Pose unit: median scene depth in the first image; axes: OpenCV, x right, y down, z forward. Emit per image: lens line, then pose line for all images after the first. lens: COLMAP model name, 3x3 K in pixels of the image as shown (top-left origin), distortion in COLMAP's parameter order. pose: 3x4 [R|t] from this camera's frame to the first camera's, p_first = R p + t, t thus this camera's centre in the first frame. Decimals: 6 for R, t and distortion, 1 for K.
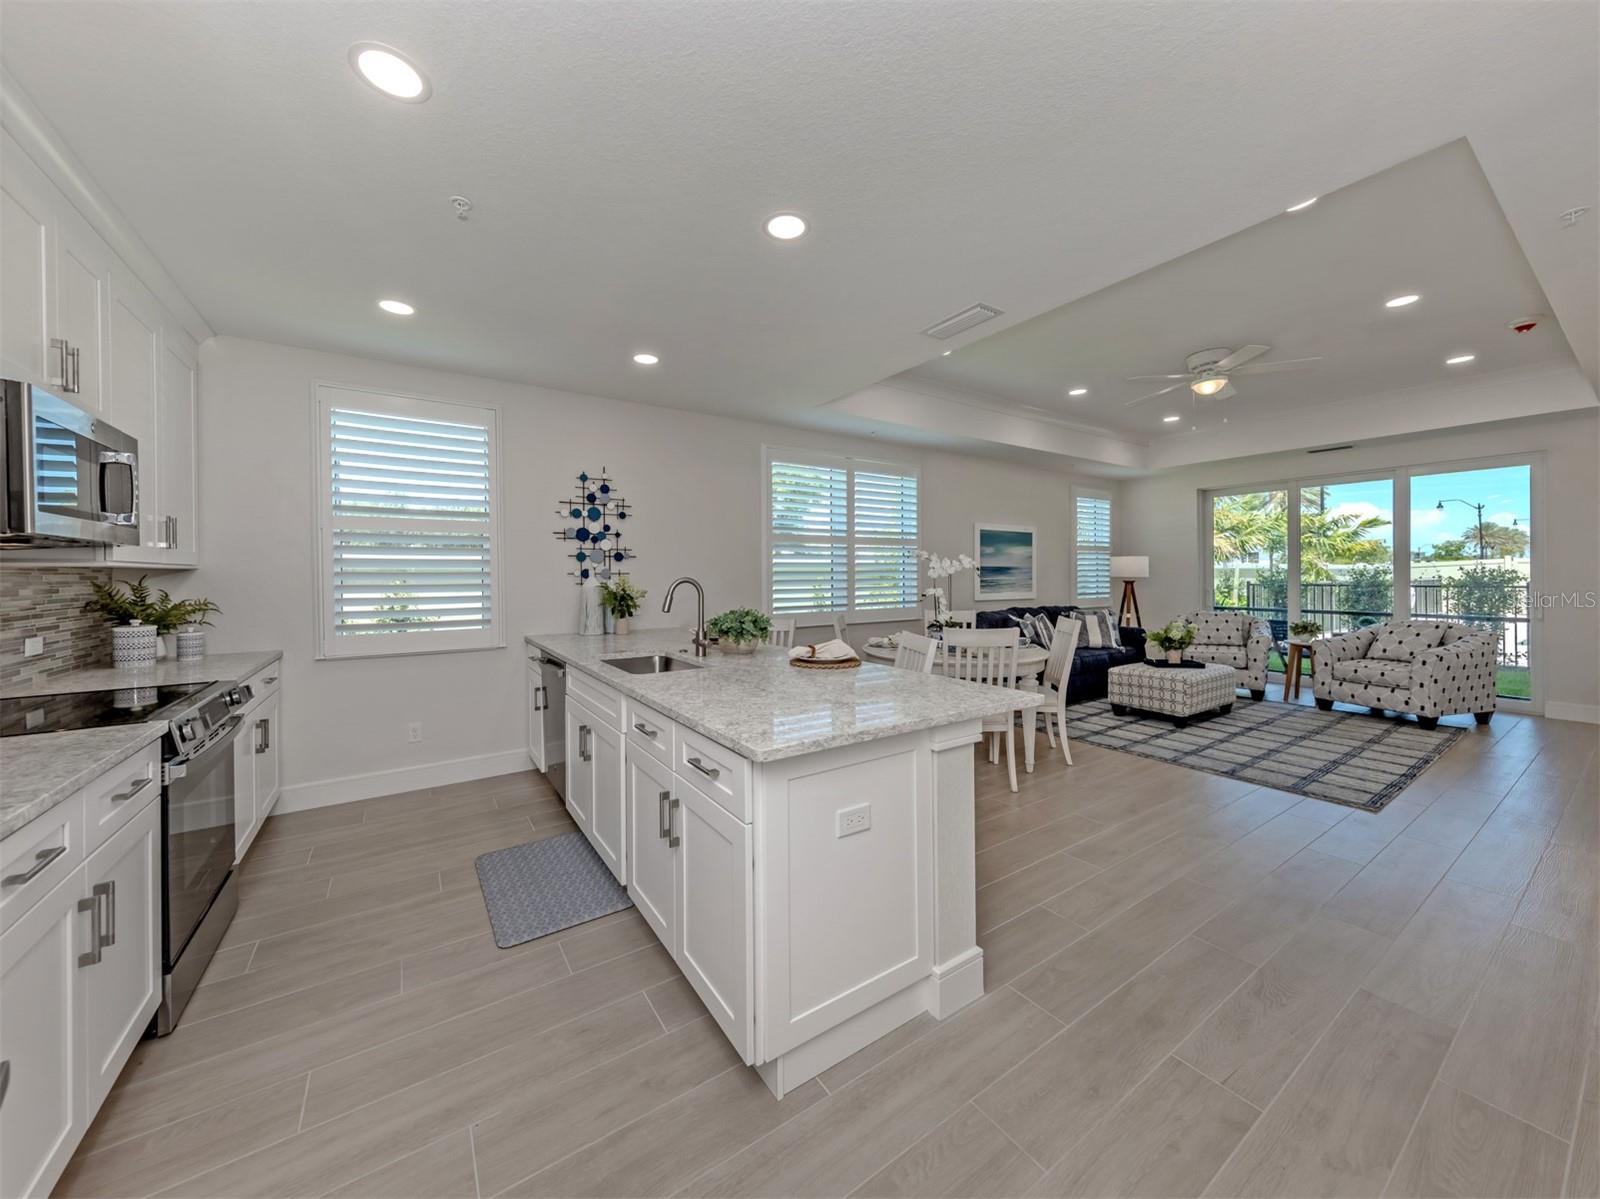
lens RADIAL K [[587.7, 0, 798.5], [0, 587.7, 569.9], [0, 0, 1]] dist [0.004211, 0.000275]
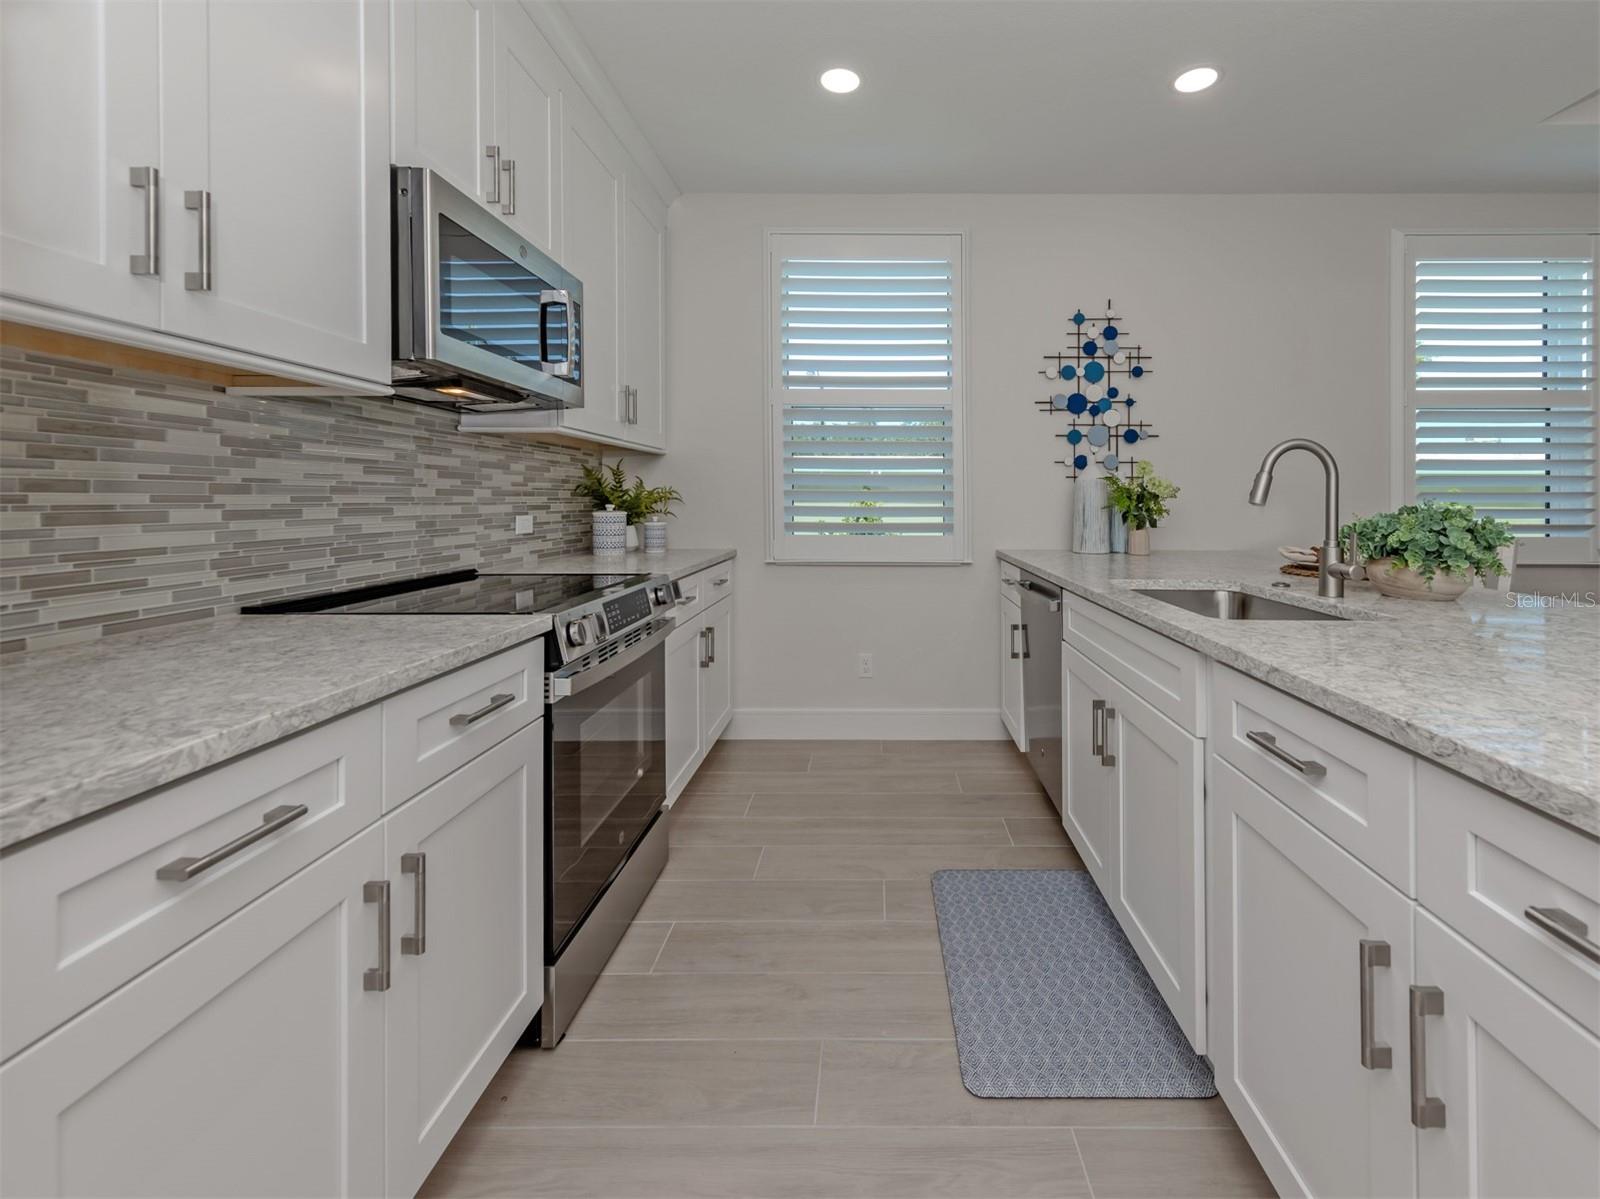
lens RADIAL K [[659.1, 0, 869.7], [0, 659.1, 499.6], [0, 0, 1]] dist [0.001019, 0.000029]
pose [[0.819643, 0.005650, -0.572847, -0.131129], [-0.006697, 0.999978, 0.000280, 0.050102], [0.572836, 0.003607, 0.819662, 0.253605]]
